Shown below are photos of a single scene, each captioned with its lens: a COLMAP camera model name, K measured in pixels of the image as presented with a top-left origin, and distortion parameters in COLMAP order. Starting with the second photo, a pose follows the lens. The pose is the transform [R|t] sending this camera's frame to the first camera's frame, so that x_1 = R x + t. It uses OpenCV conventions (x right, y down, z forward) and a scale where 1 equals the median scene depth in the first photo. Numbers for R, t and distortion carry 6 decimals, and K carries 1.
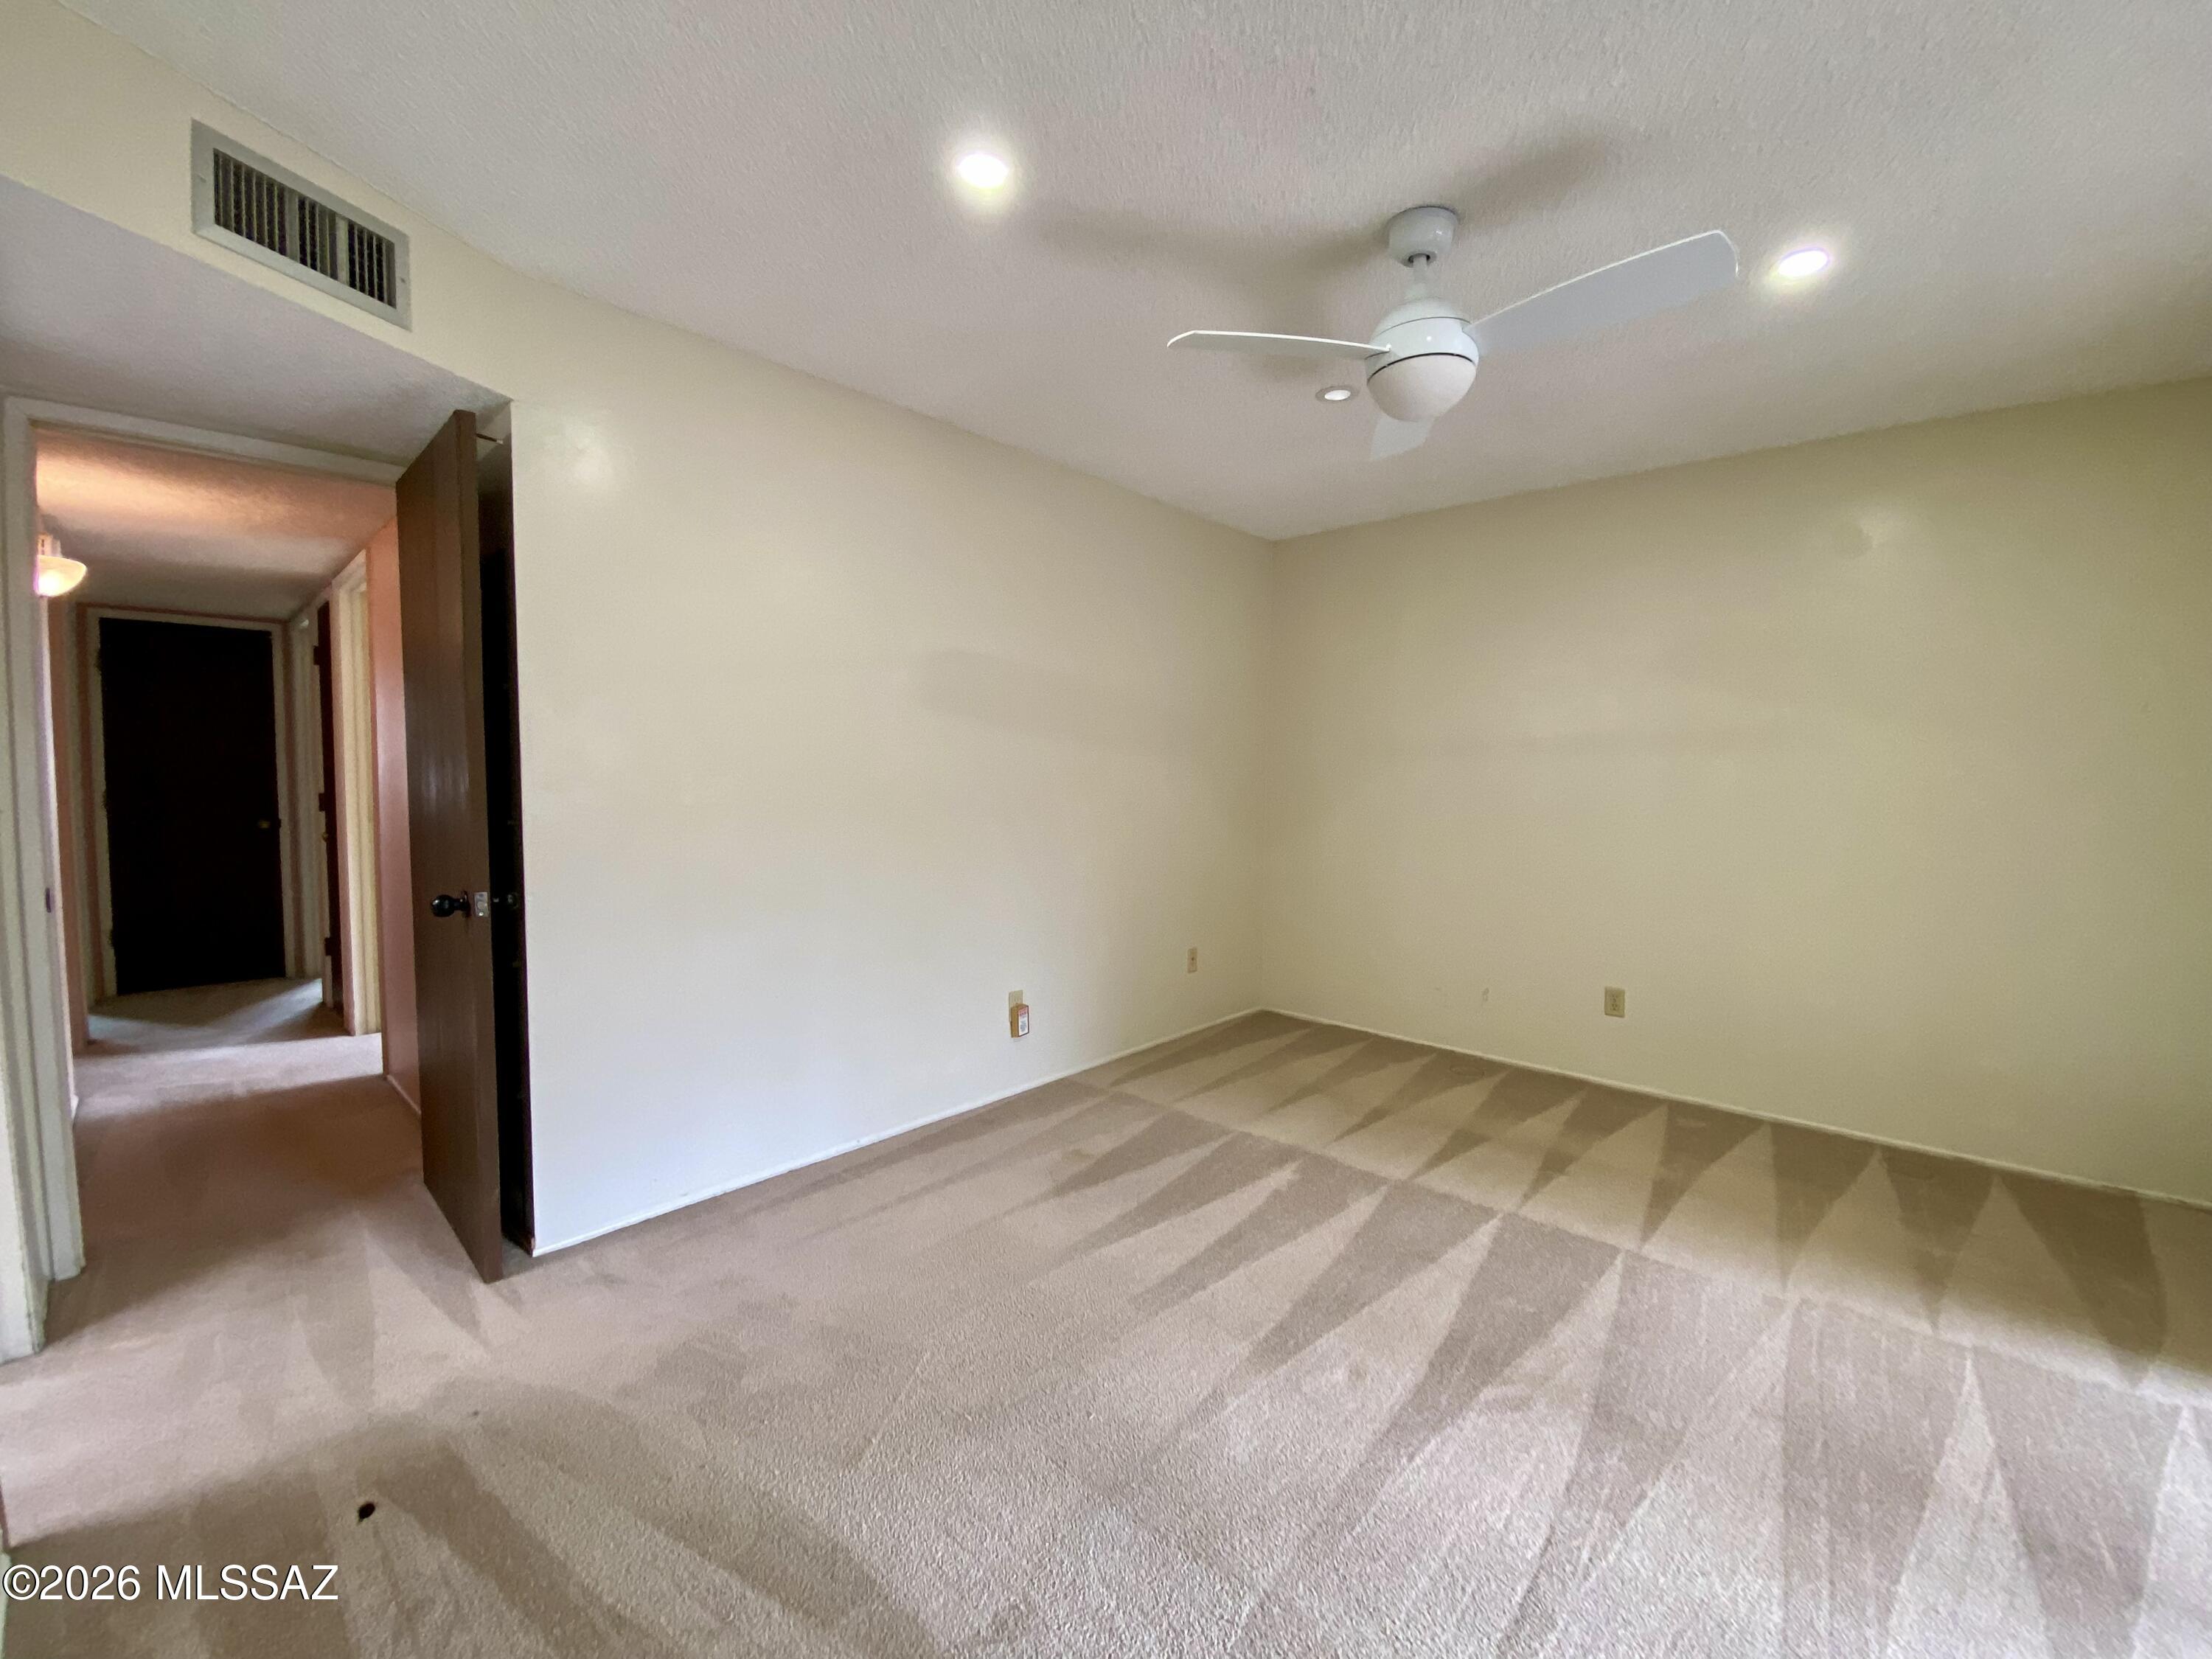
lens RADIAL K [[904.8, 0, 1105.4], [0, 904.8, 825.6], [0, 0, 1]] dist [0.014481, -0.017502]
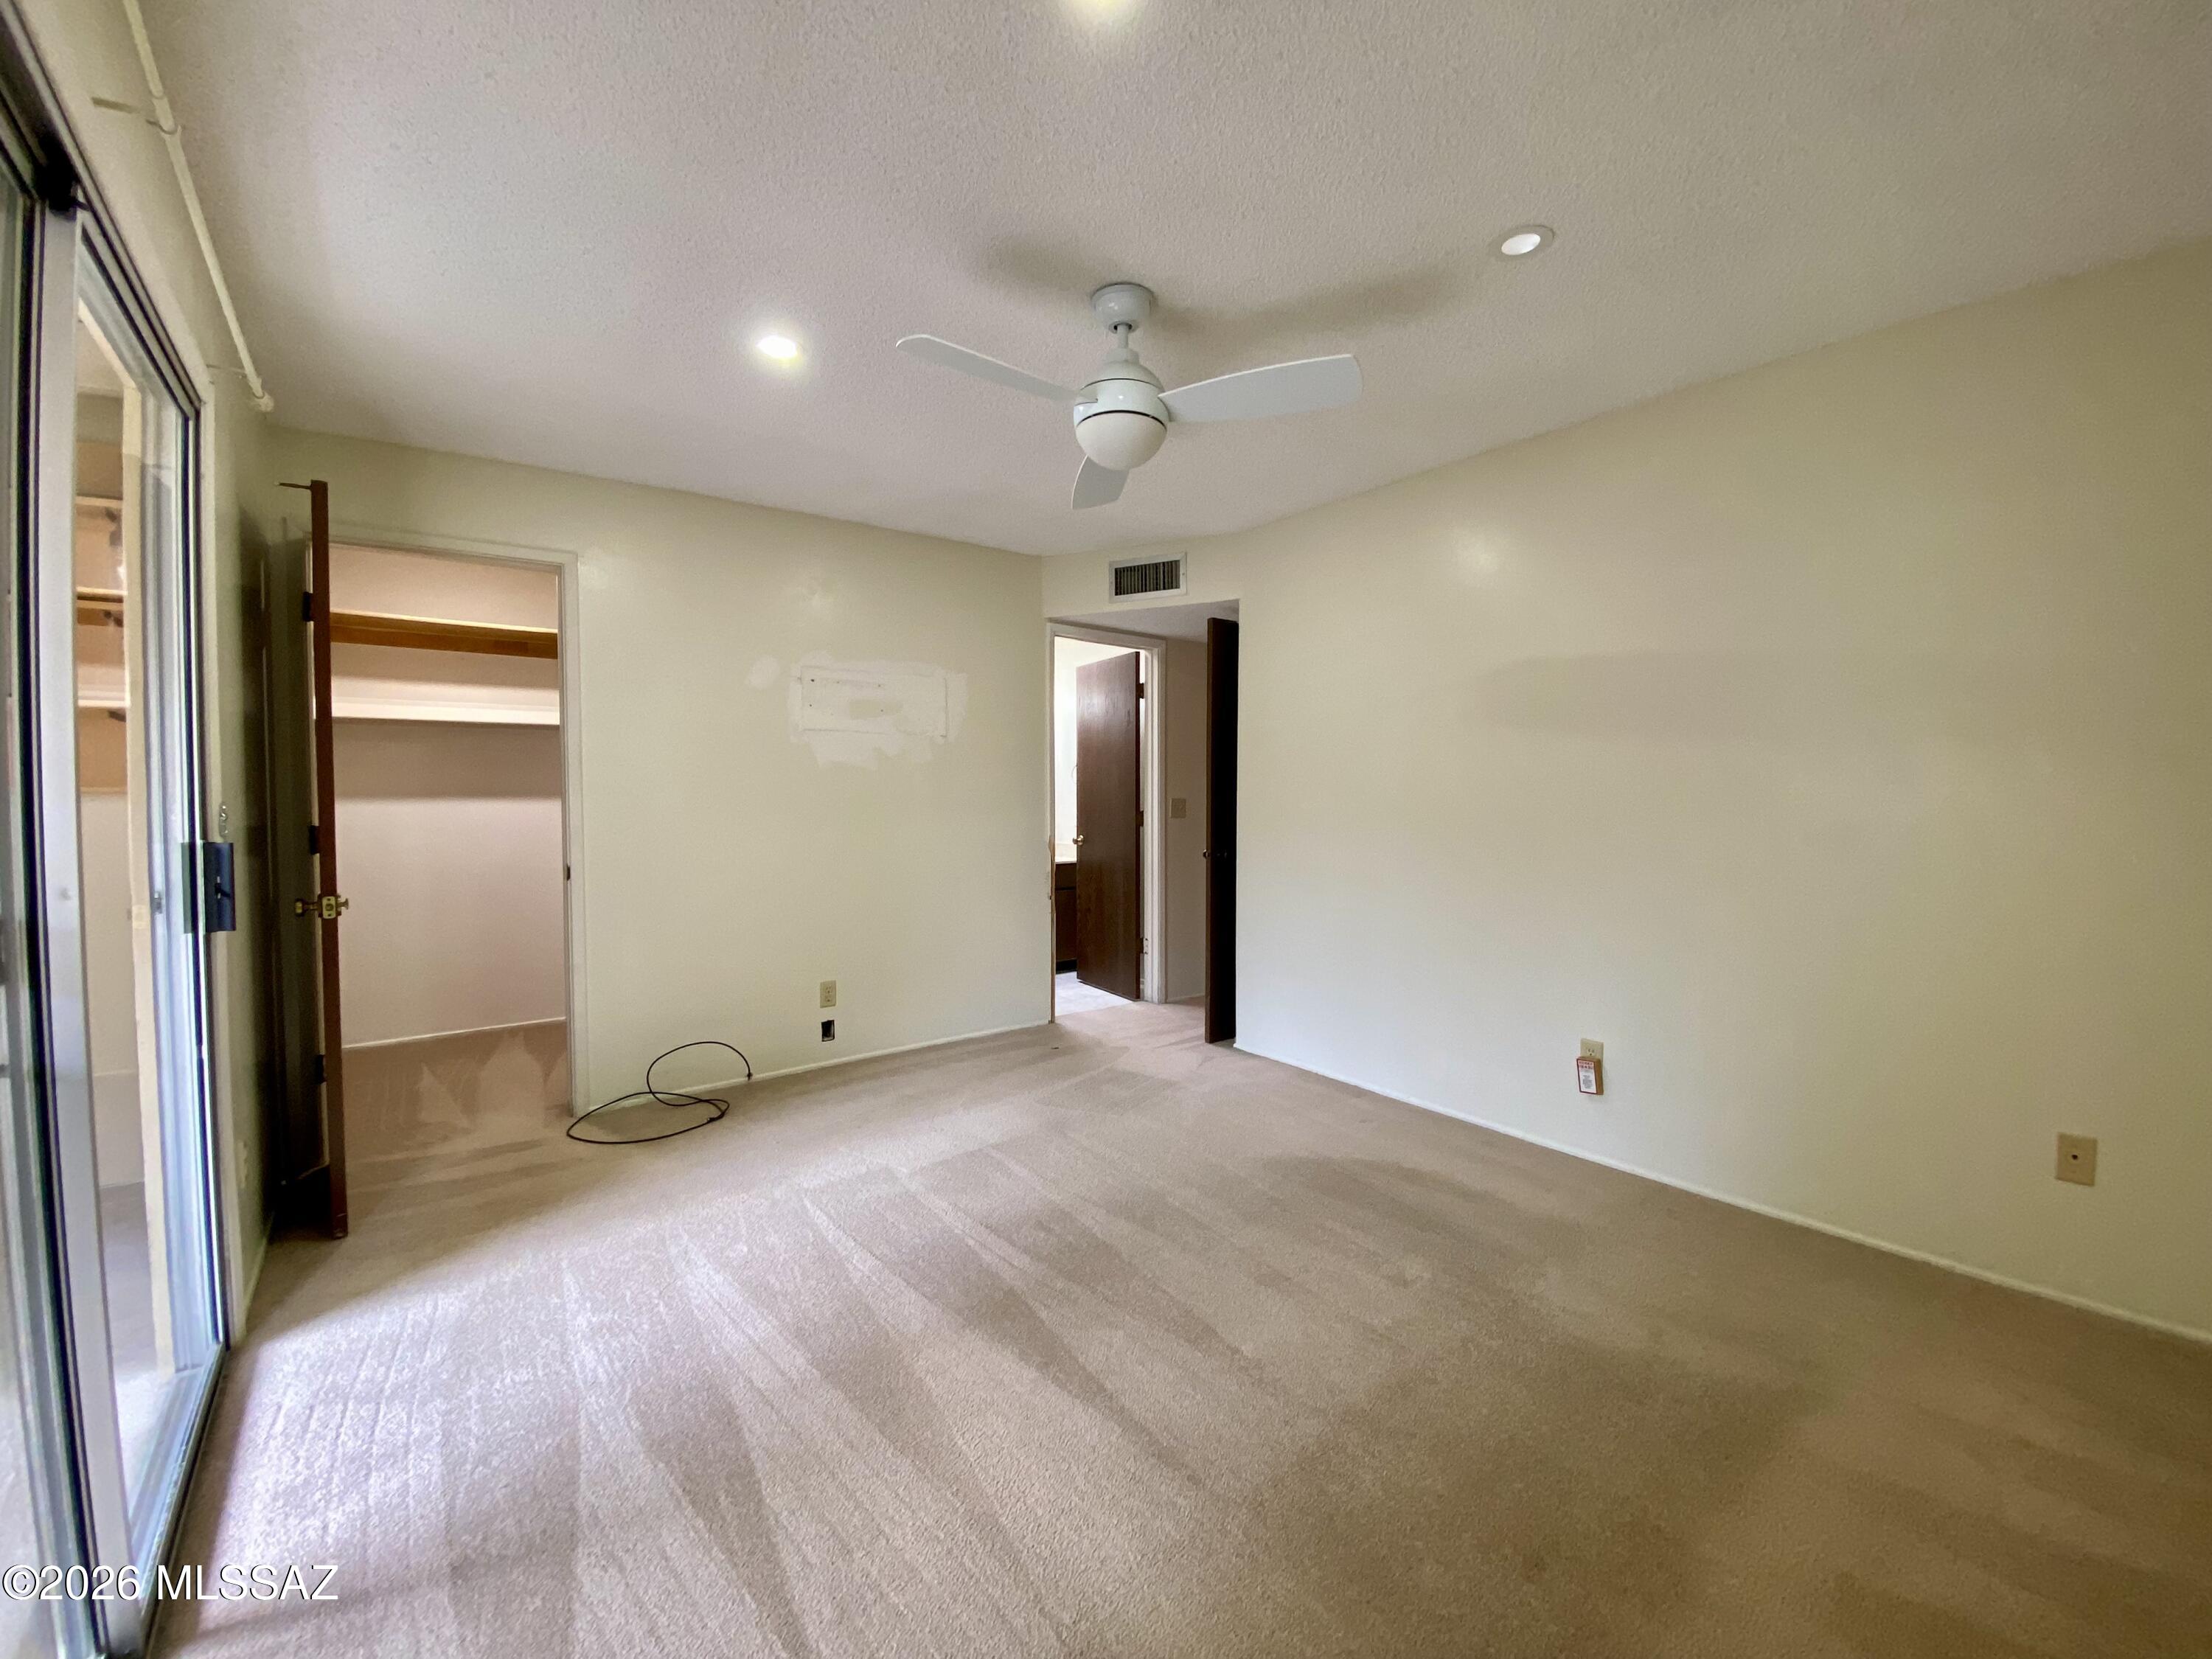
lens RADIAL K [[904.8, 0, 1105.4], [0, 904.8, 825.6], [0, 0, 1]] dist [0.014481, -0.017502]
pose [[-0.124684, 0.042259, -0.991296, 1.338187], [-0.062938, 0.996744, 0.050408, -0.068244], [0.990198, 0.068676, -0.121618, 0.986288]]
